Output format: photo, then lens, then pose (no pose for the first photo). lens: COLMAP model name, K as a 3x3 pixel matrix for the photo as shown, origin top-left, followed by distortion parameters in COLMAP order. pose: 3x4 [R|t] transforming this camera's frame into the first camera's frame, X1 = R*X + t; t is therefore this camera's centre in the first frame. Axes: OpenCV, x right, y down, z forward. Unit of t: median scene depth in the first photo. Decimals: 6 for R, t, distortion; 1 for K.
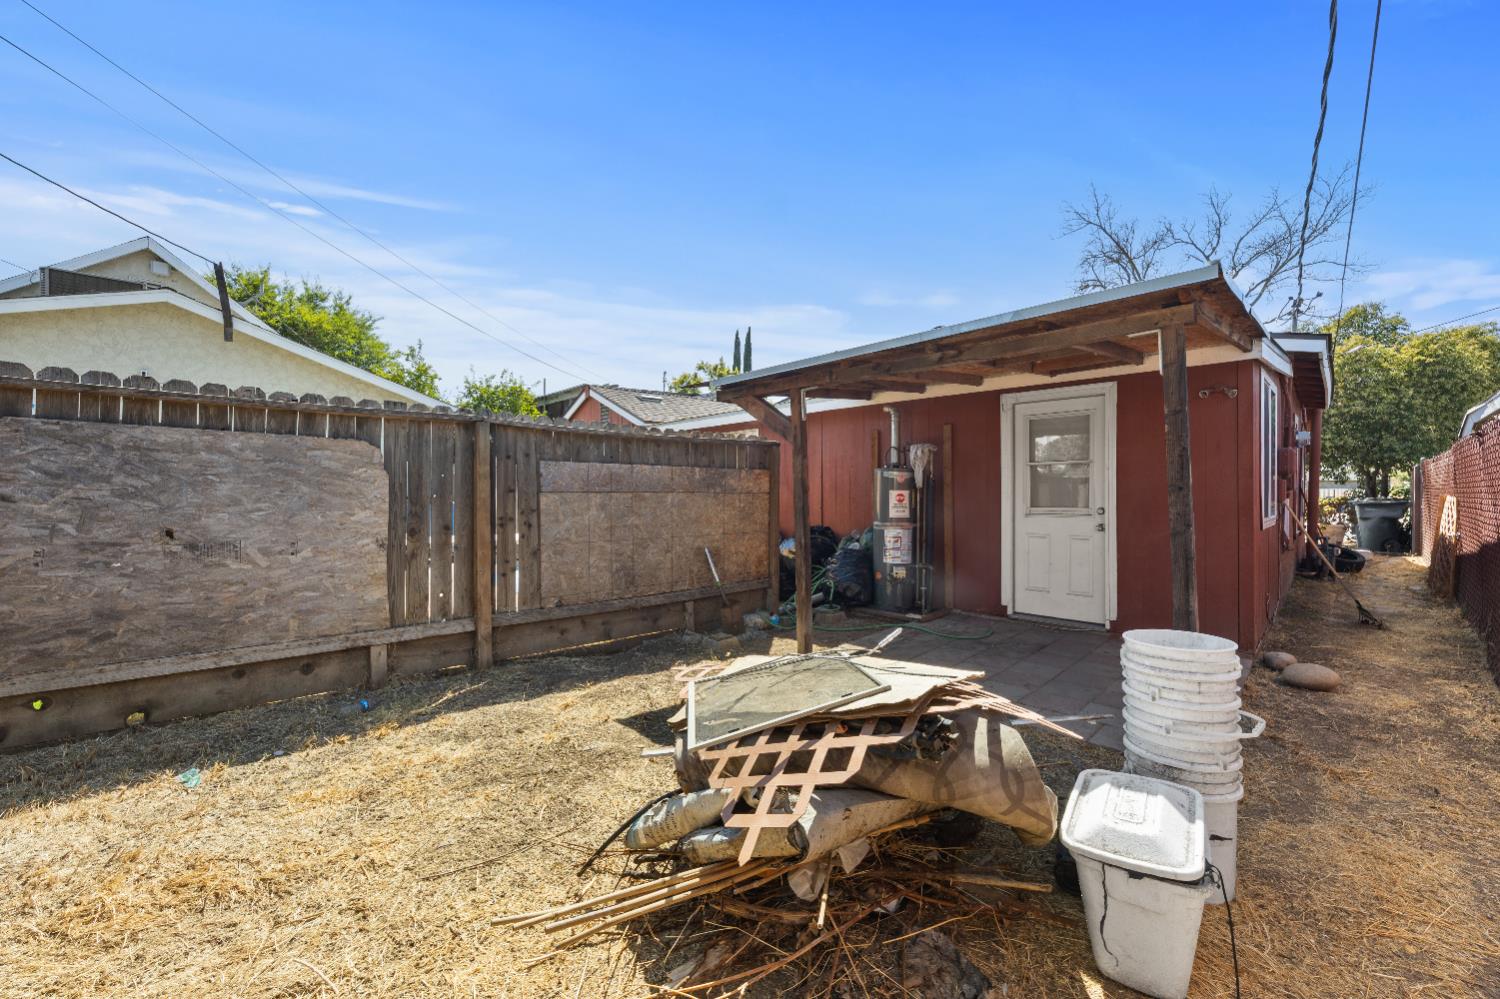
lens RADIAL K [[582.4, 0, 724.7], [0, 582.4, 493.7], [0, 0, 1]] dist [-0.000047, -0.000196]
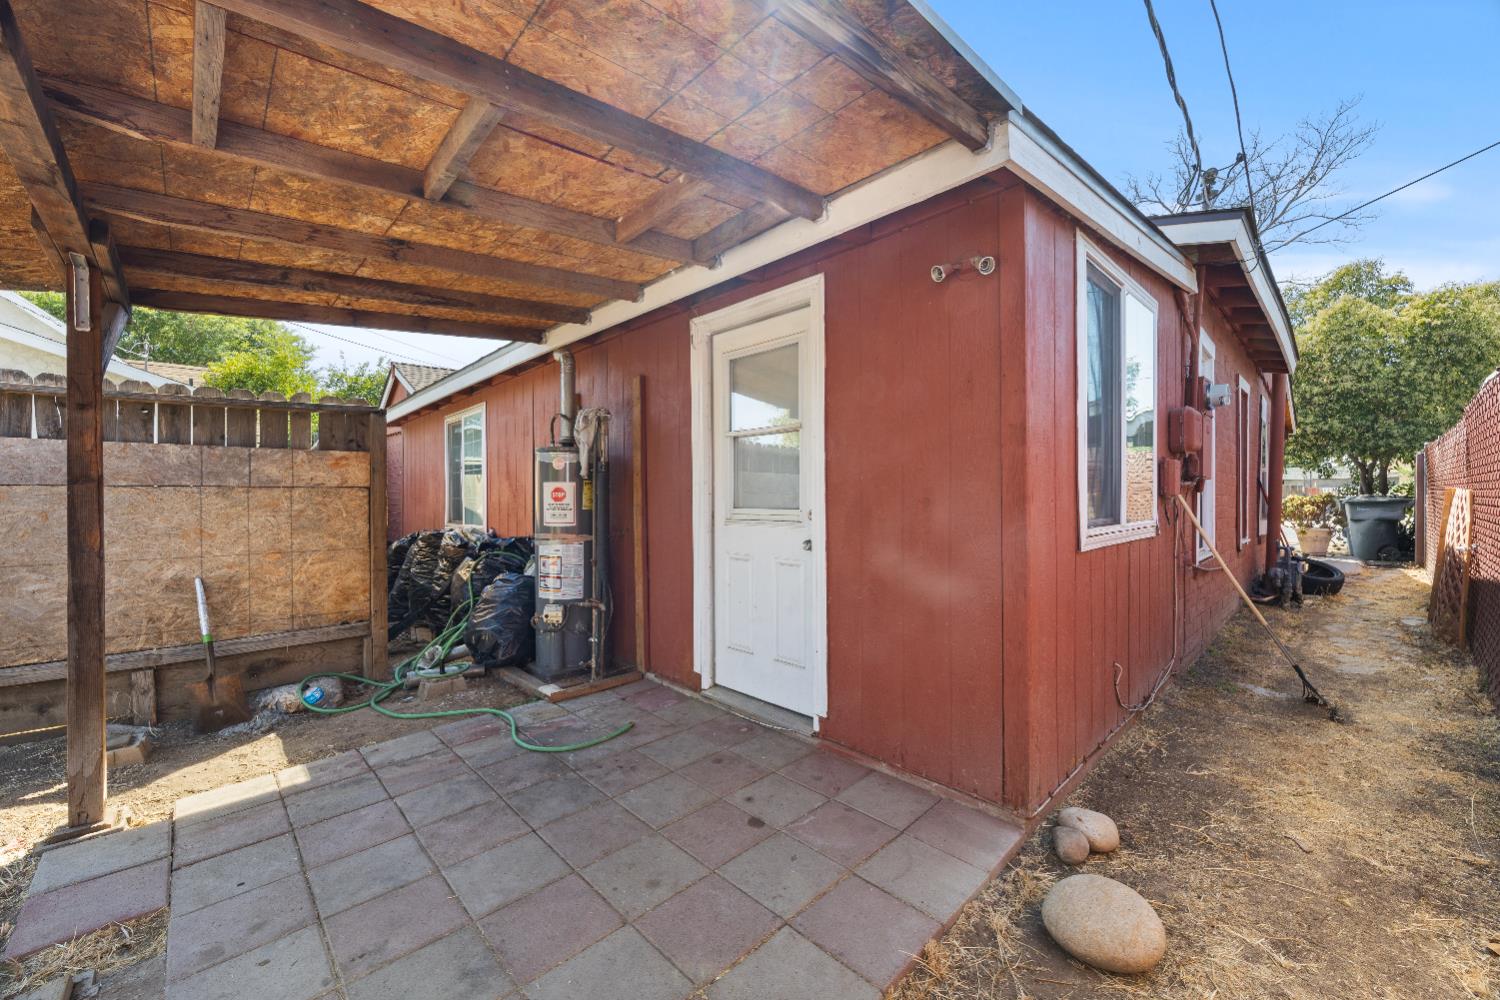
lens RADIAL K [[573.9, 0, 724.5], [0, 573.9, 497.6], [0, 0, 1]] dist [-0.001006, -0.000039]
pose [[0.999834, -0.004534, -0.017626, 0.563196], [0.004583, 0.999986, 0.002755, 0.011495], [0.017613, -0.002836, 0.999841, 0.446545]]
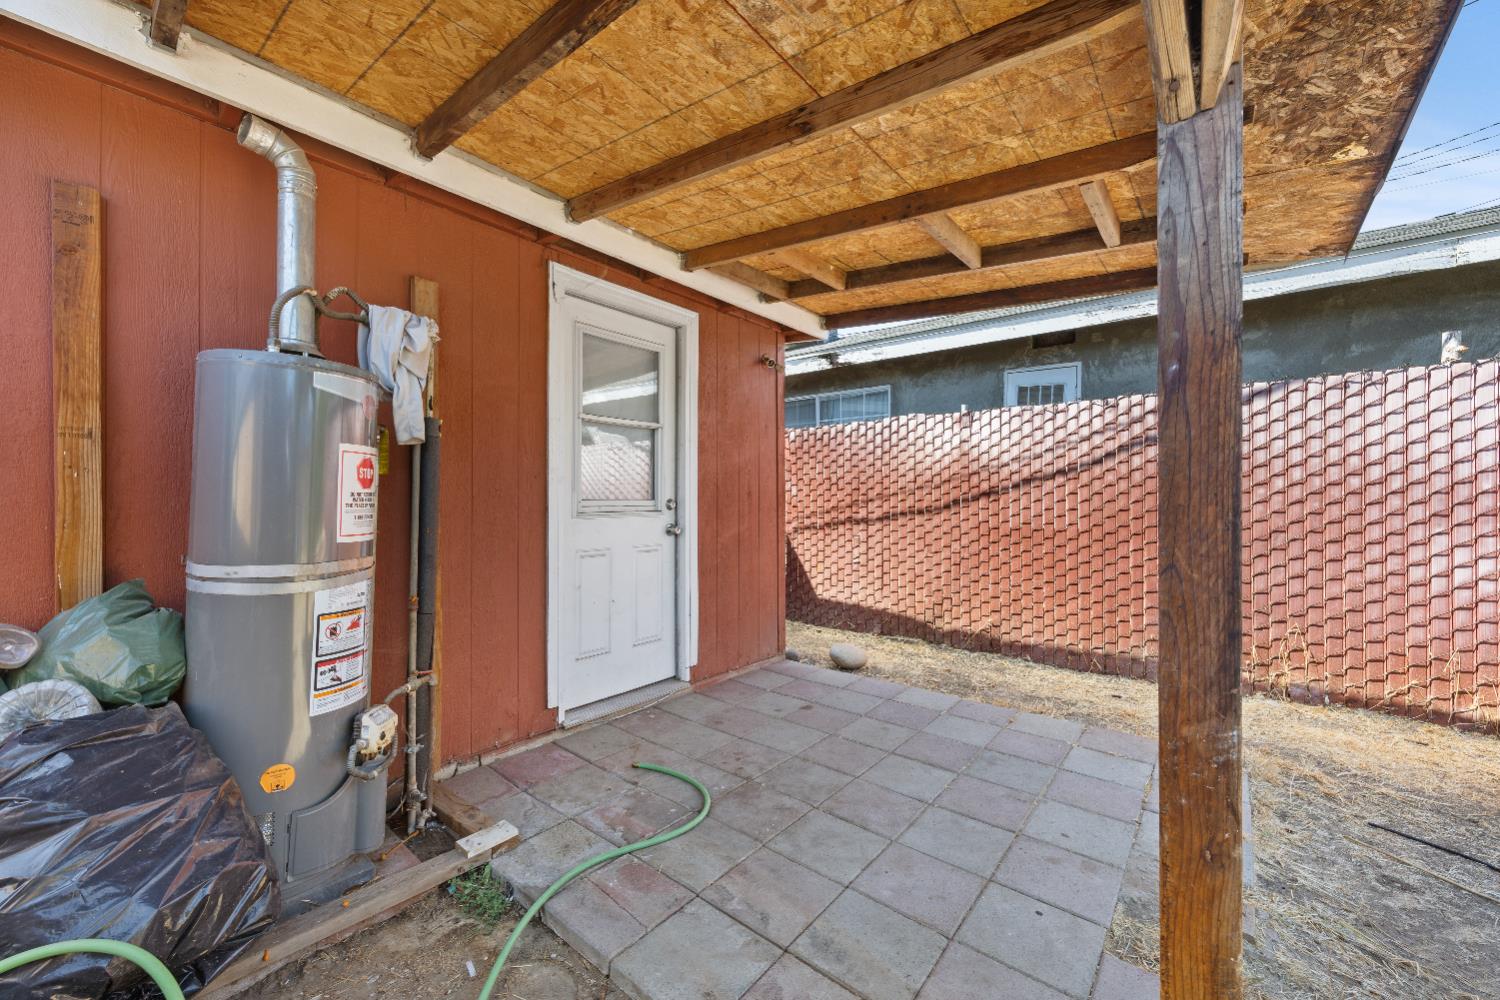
lens RADIAL K [[587.4, 0, 766.5], [0, 587.4, 498.7], [0, 0, 1]] dist [-0.000879, 0.000044]
pose [[-0.135852, -0.002472, 0.990726, -0.020424], [-0.003903, 0.999990, 0.001960, 0.020911], [-0.990721, -0.003600, -0.135861, 0.969356]]
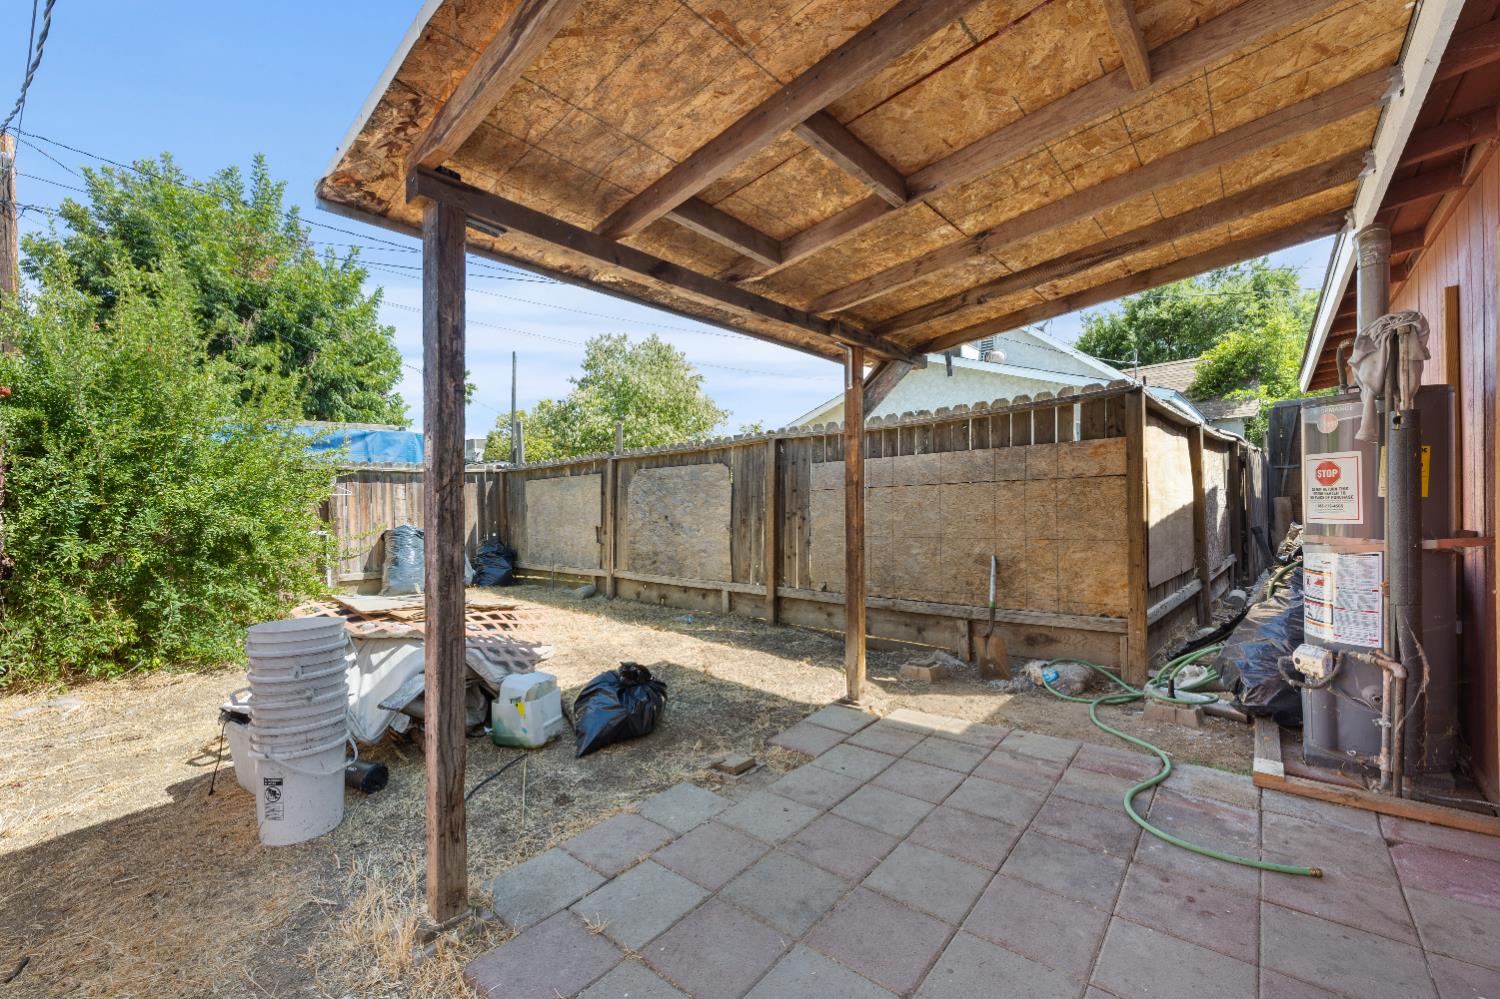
lens RADIAL K [[606.8, 0, 757.1], [0, 606.8, 511.3], [0, 0, 1]] dist [-0.001375, -0.000184]
pose [[0.100718, 0.010165, -0.994863, 0.766330], [0.035426, 0.999277, 0.013797, 0.016102], [0.994284, -0.036633, 0.100285, 0.667794]]
